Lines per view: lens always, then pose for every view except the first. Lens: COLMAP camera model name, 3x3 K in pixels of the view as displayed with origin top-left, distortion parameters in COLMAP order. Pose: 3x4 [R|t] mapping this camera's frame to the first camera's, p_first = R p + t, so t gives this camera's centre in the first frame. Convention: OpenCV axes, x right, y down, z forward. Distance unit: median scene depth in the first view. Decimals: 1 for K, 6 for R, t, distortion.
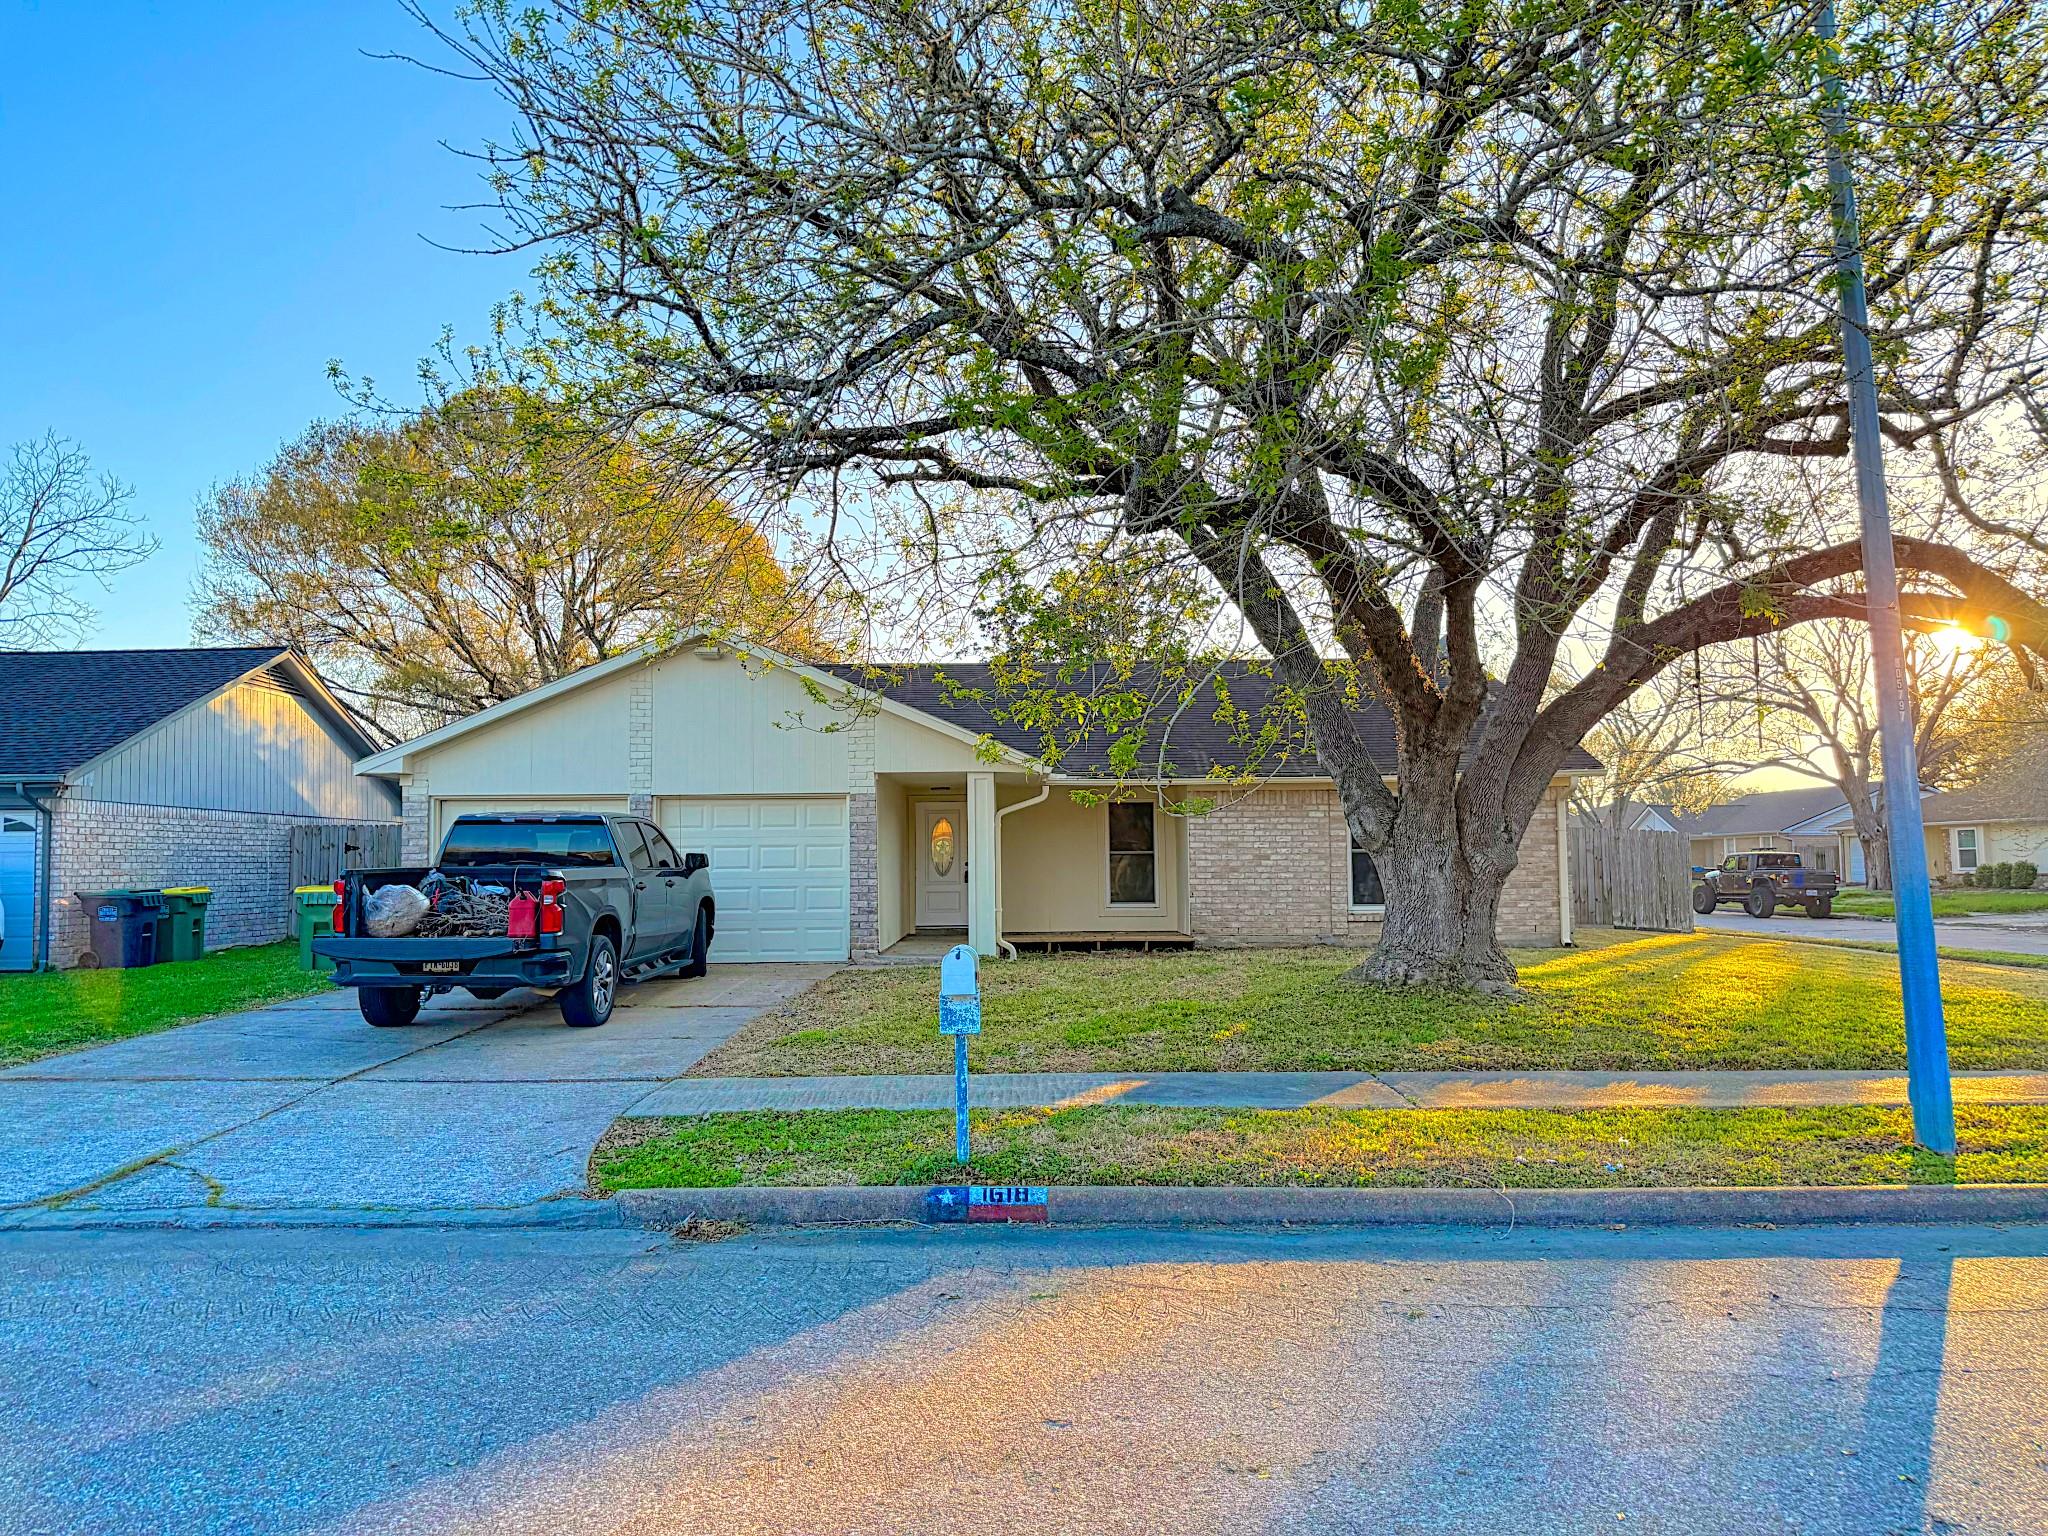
lens RADIAL K [[1416.2, 0, 1013.8], [0, 1416.2, 749.0], [0, 0, 1]] dist [0.046388, -0.002002]
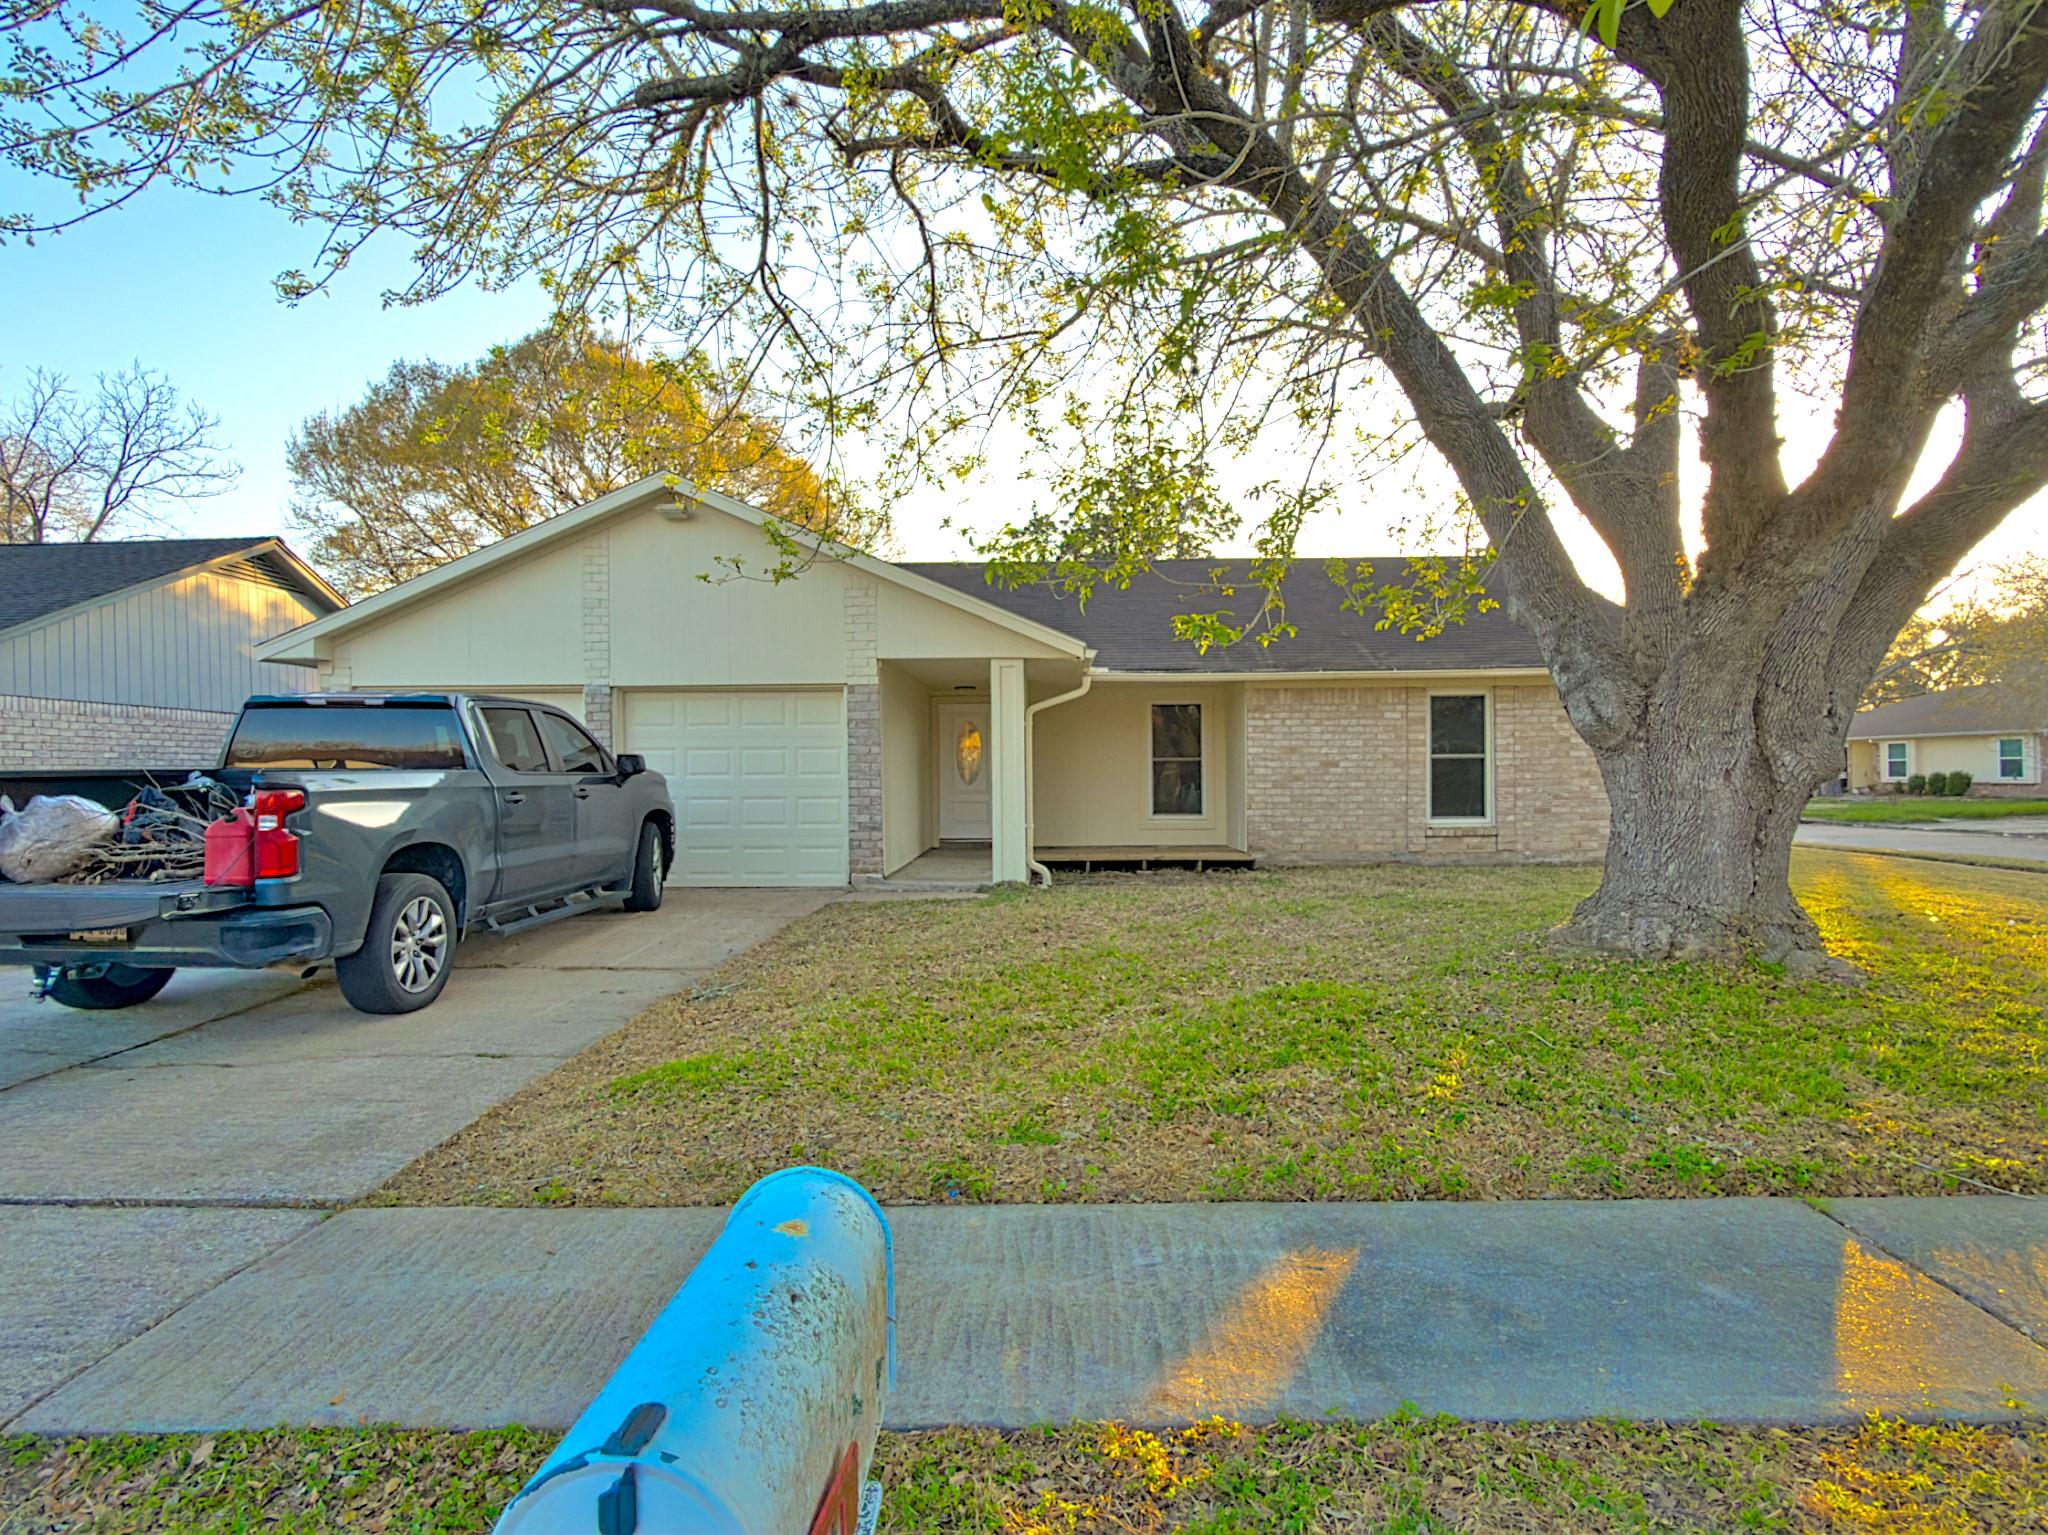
lens RADIAL K [[1151.8, 0, 1021.9], [0, 1151.8, 770.0], [0, 0, 1]] dist [-0.001462, 0.000024]
pose [[0.999819, 0.002412, -0.018870, -0.002030], [-0.000954, 0.997040, 0.076884, 0.027860], [0.019000, -0.076852, 0.996861, 0.314747]]
